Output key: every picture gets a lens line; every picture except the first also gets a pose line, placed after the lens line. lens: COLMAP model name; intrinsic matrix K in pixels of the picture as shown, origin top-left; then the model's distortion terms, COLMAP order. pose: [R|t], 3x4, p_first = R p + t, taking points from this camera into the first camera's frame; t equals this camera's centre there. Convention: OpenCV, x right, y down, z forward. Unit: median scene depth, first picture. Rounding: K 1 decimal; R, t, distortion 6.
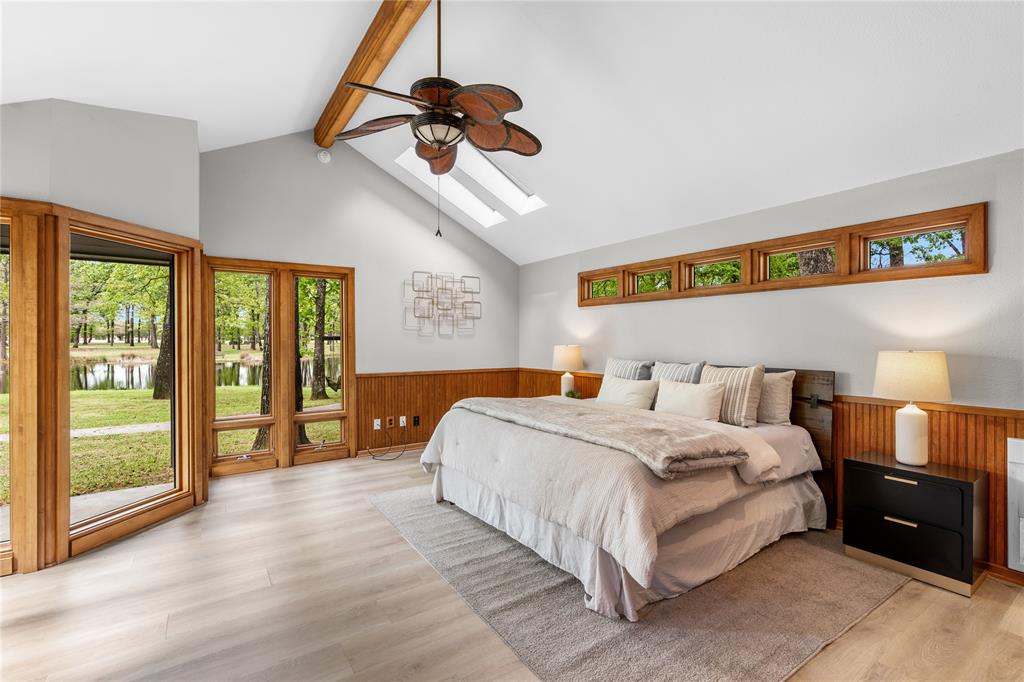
lens RADIAL K [[463.8, 0, 511.5], [0, 463.8, 343.2], [0, 0, 1]] dist [-0.005592, 0.002218]
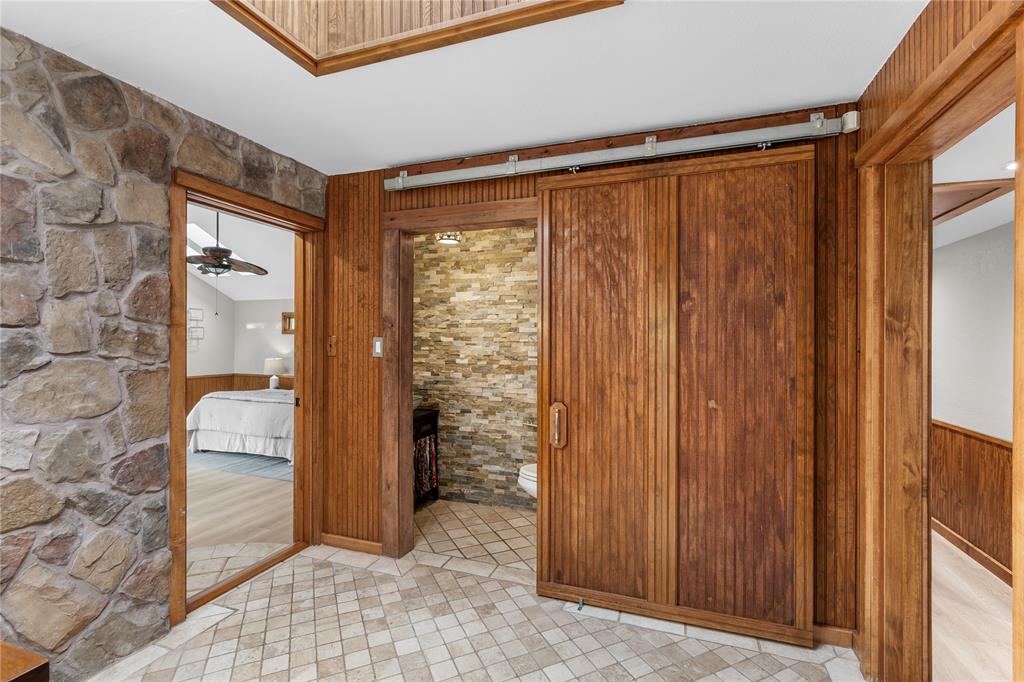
lens RADIAL K [[463.8, 0, 513.2], [0, 463.8, 341.8], [0, 0, 1]] dist [-0.005592, 0.002218]
pose [[0.813255, 0.007351, 0.581861, -0.139071], [-0.005022, 0.999972, -0.005614, -0.047796], [-0.581886, 0.001643, 0.813269, -0.771460]]
